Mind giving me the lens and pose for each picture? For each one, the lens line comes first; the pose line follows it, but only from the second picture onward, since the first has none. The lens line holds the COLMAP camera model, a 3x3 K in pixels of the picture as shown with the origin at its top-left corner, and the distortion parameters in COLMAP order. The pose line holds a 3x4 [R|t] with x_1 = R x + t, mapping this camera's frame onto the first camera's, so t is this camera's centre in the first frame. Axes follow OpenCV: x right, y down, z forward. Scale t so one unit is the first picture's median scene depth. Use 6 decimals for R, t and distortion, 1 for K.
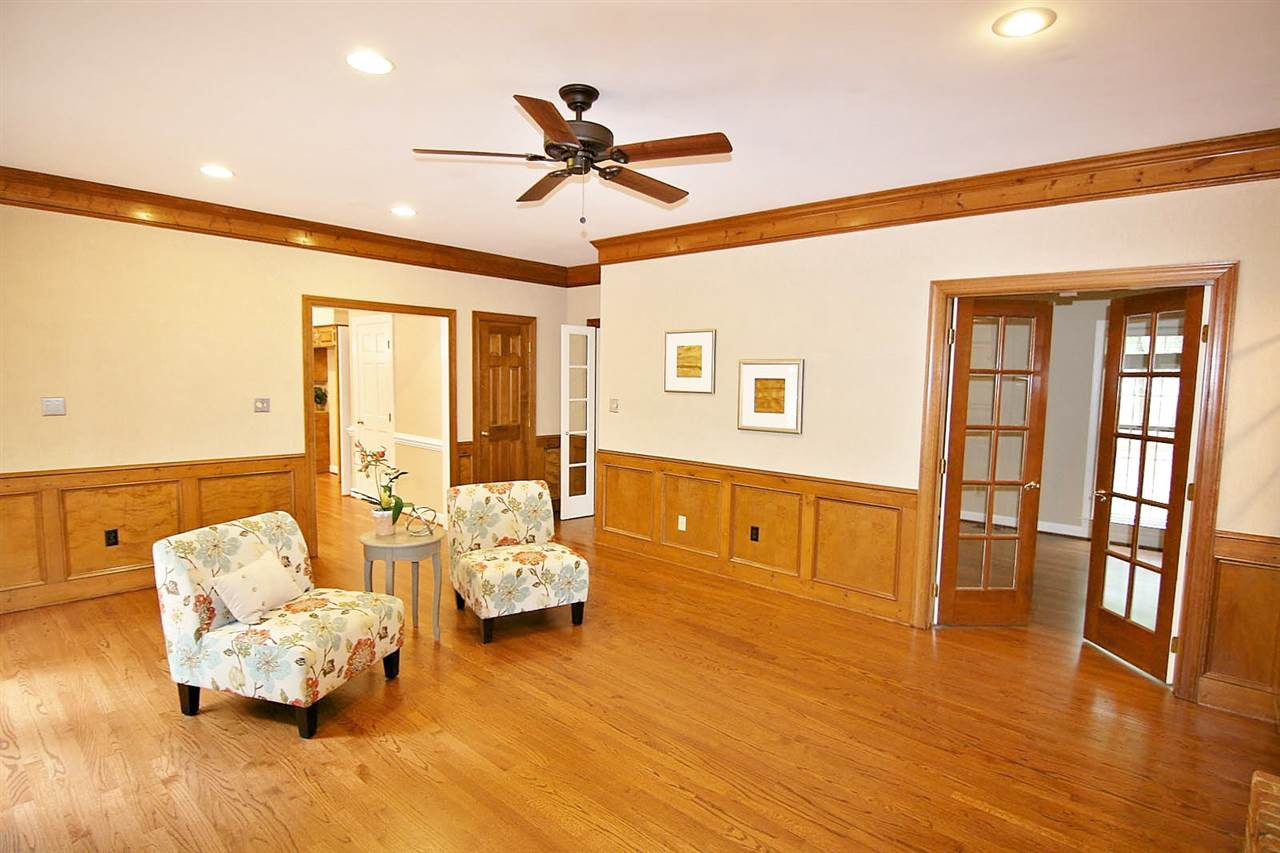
lens RADIAL K [[657.8, 0, 647.3], [0, 657.8, 427.5], [0, 0, 1]] dist [-0.003343, -0.000834]
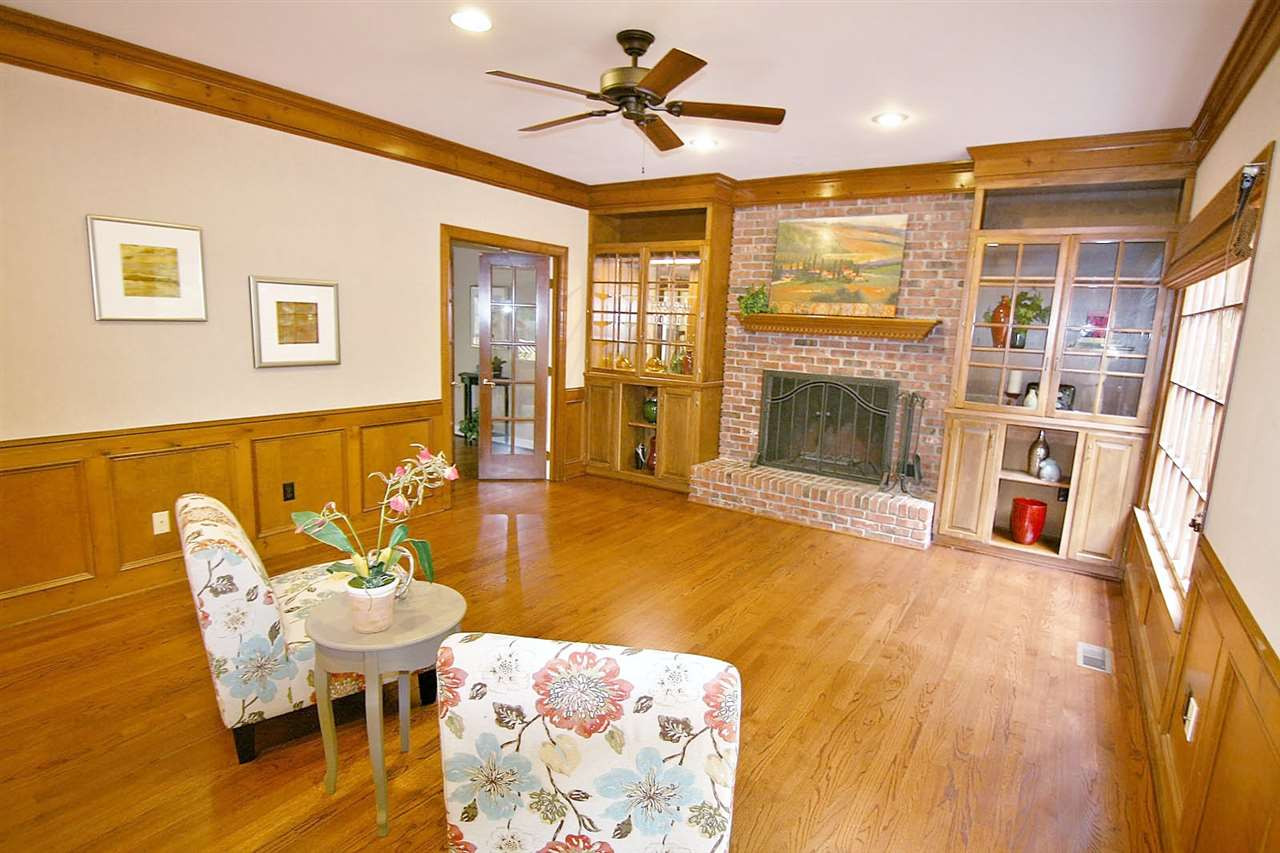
lens RADIAL K [[657.8, 0, 639.5], [0, 657.8, 434.6], [0, 0, 1]] dist [-0.003343, -0.000834]
pose [[-0.115052, -0.189396, 0.975137, -0.714544], [0.048102, 0.979442, 0.195908, -0.052511], [-0.992194, 0.069446, -0.103576, 0.671734]]
